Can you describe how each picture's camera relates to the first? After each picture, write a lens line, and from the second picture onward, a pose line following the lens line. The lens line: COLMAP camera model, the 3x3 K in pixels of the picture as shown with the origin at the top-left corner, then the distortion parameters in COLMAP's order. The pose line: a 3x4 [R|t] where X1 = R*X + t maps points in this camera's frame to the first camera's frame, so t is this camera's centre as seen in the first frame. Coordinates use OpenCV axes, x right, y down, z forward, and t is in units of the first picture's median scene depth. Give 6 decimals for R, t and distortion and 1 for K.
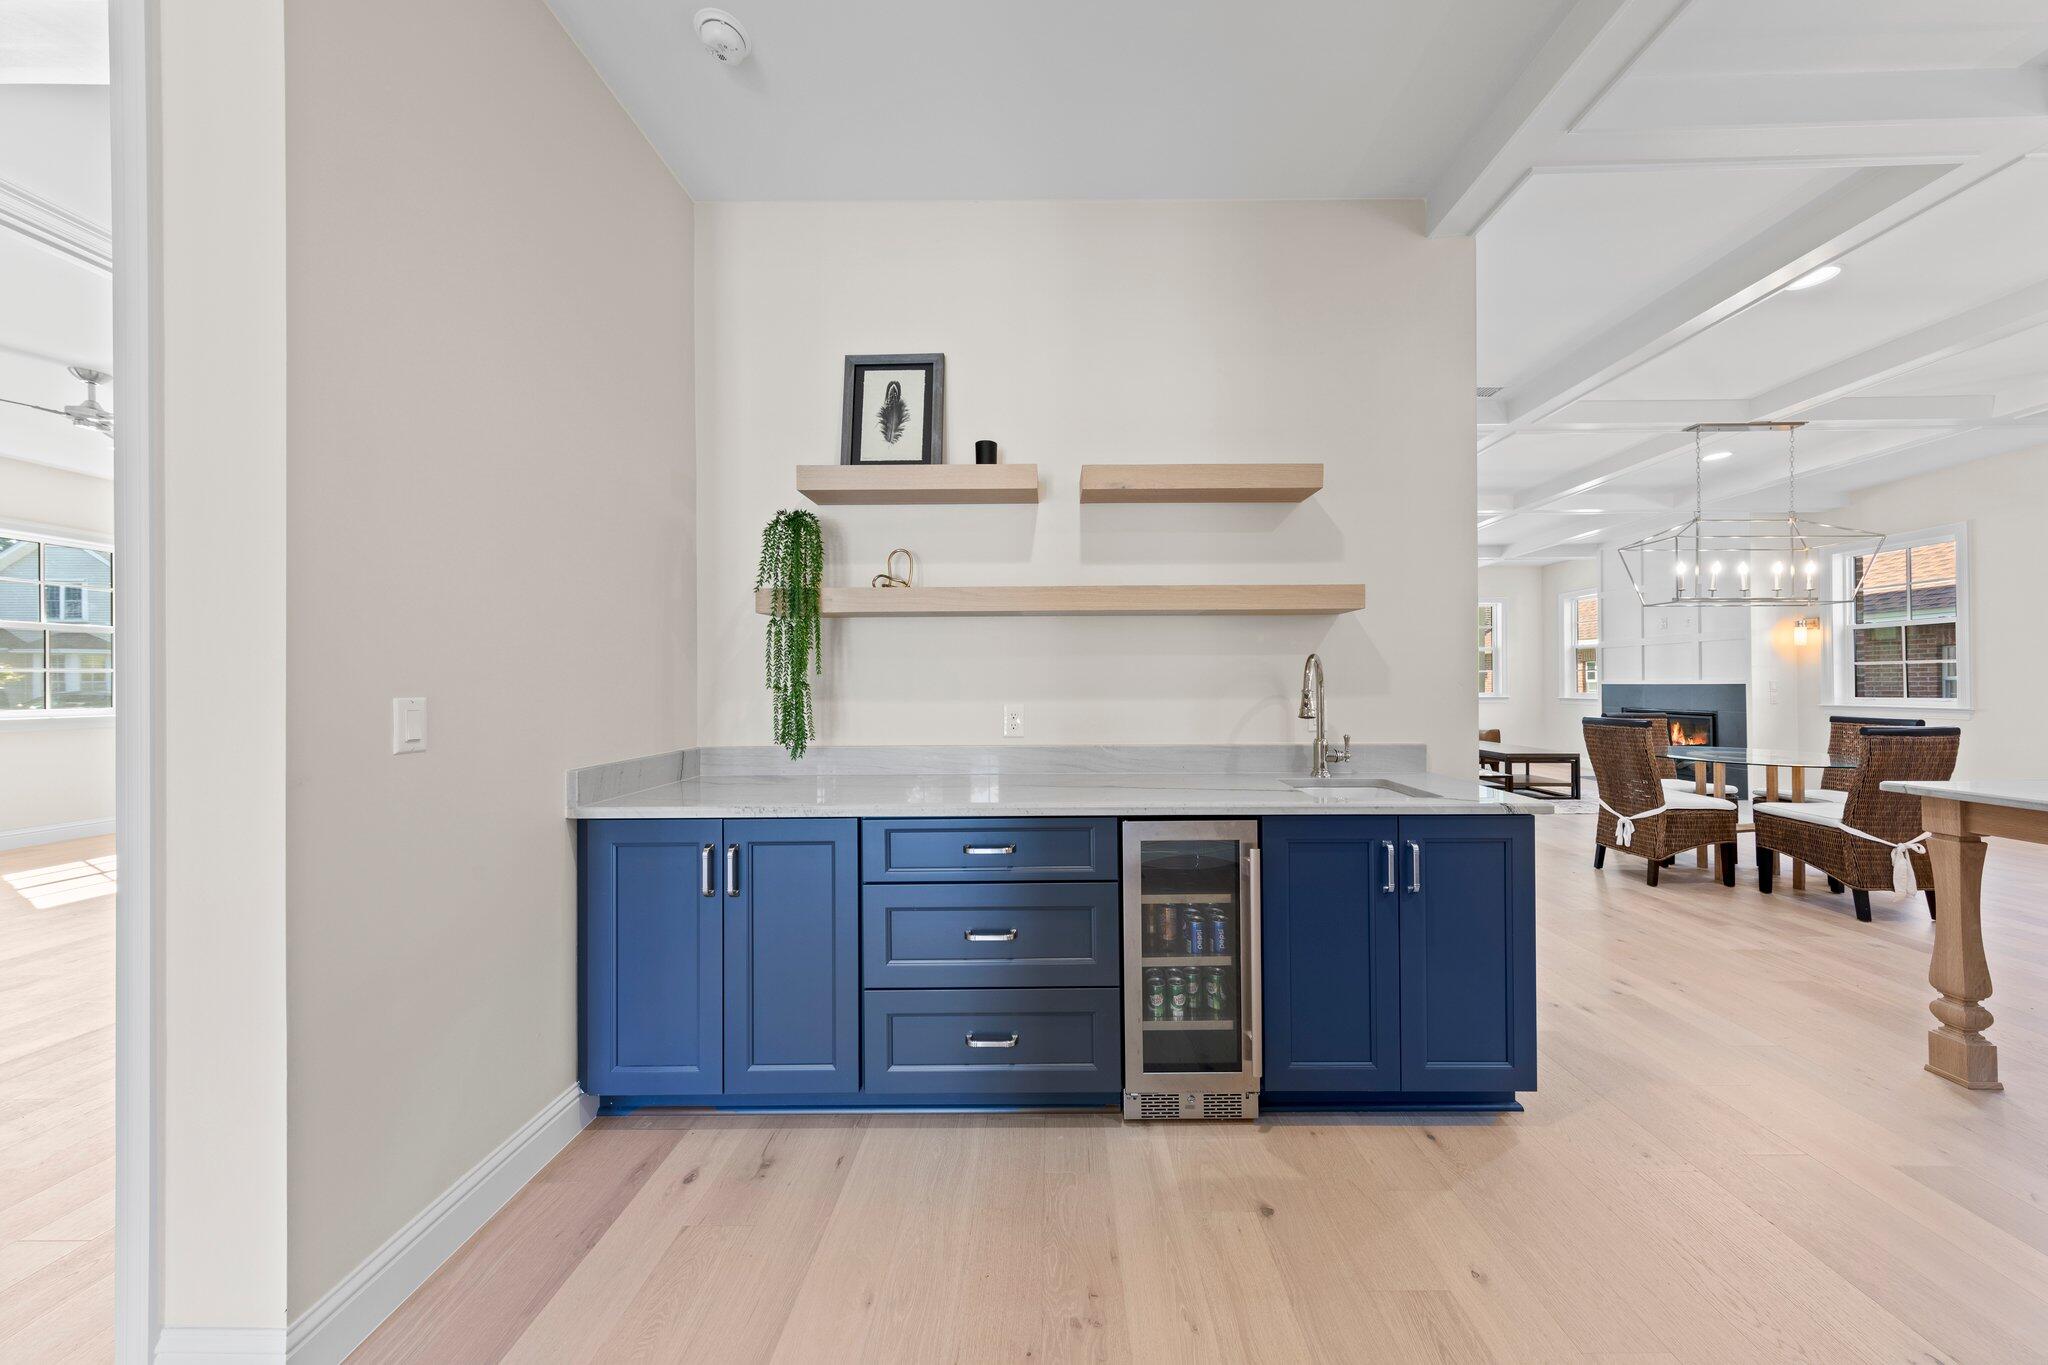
lens RADIAL K [[664.6, 0, 1036.2], [0, 664.6, 684.8], [0, 0, 1]] dist [0.002742, 0.000447]
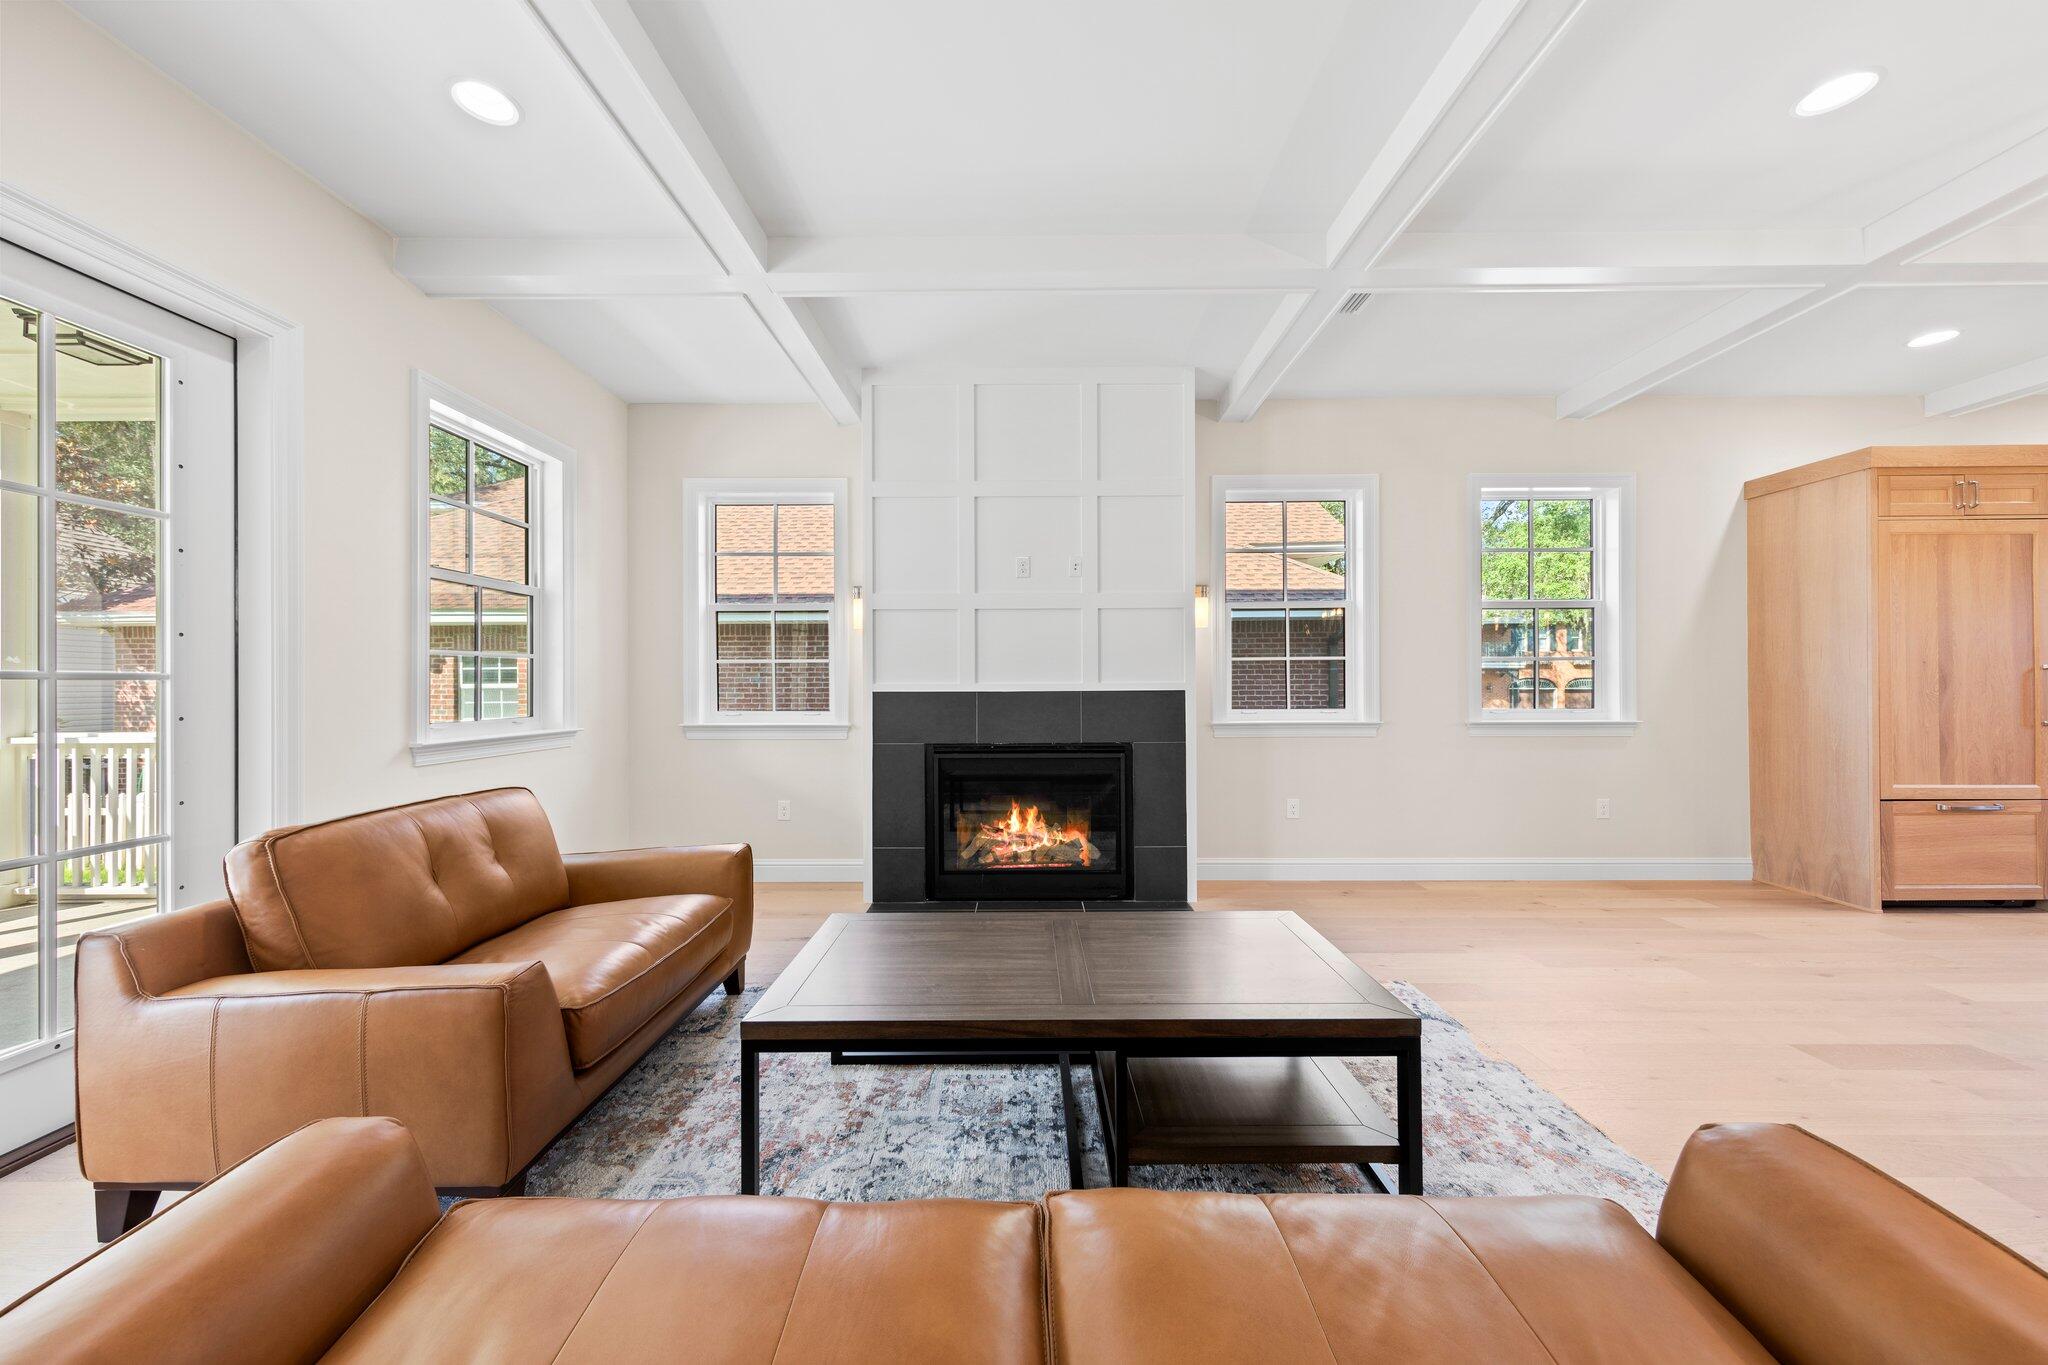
lens RADIAL K [[740.4, 0, 1020.8], [0, 740.4, 681.0], [0, 0, 1]] dist [0.005999, -0.000264]
pose [[-0.015864, 0.006750, 0.999851, 0.526382], [0.006652, 0.999956, -0.006645, -0.006901], [-0.999852, 0.006546, -0.015909, 1.297073]]
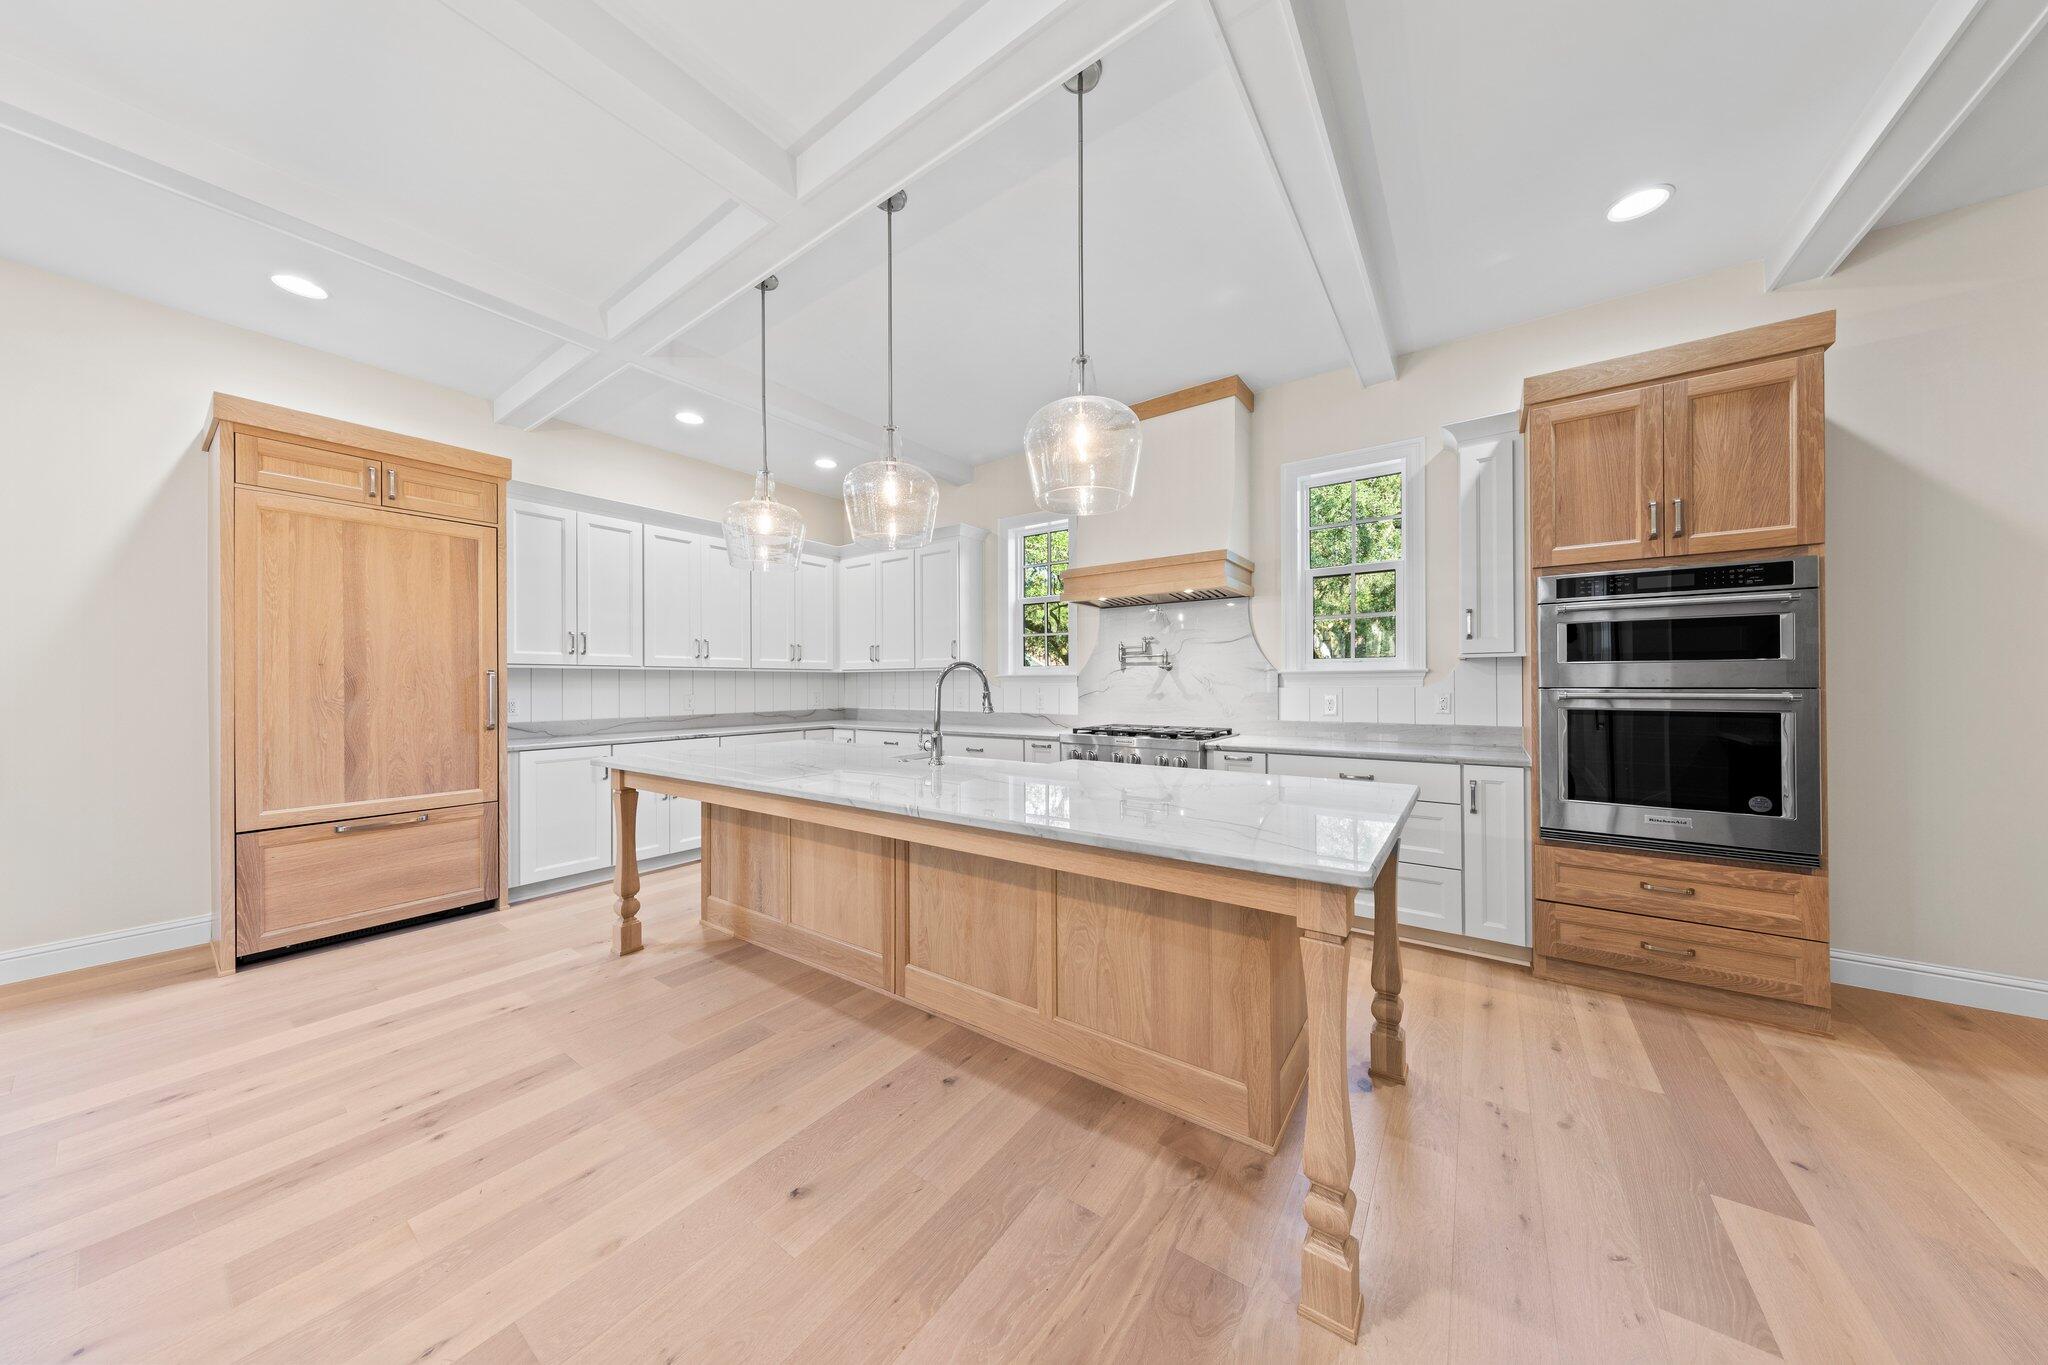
lens RADIAL K [[645.0, 0, 1027.6], [0, 645.0, 681.2], [0, 0, 1]] dist [0.005309, -0.000690]
pose [[-0.824860, 0.009595, 0.565255, 0.444178], [0.008639, 0.999953, -0.004367, -0.002752], [-0.565271, 0.001281, -0.824904, 0.592706]]
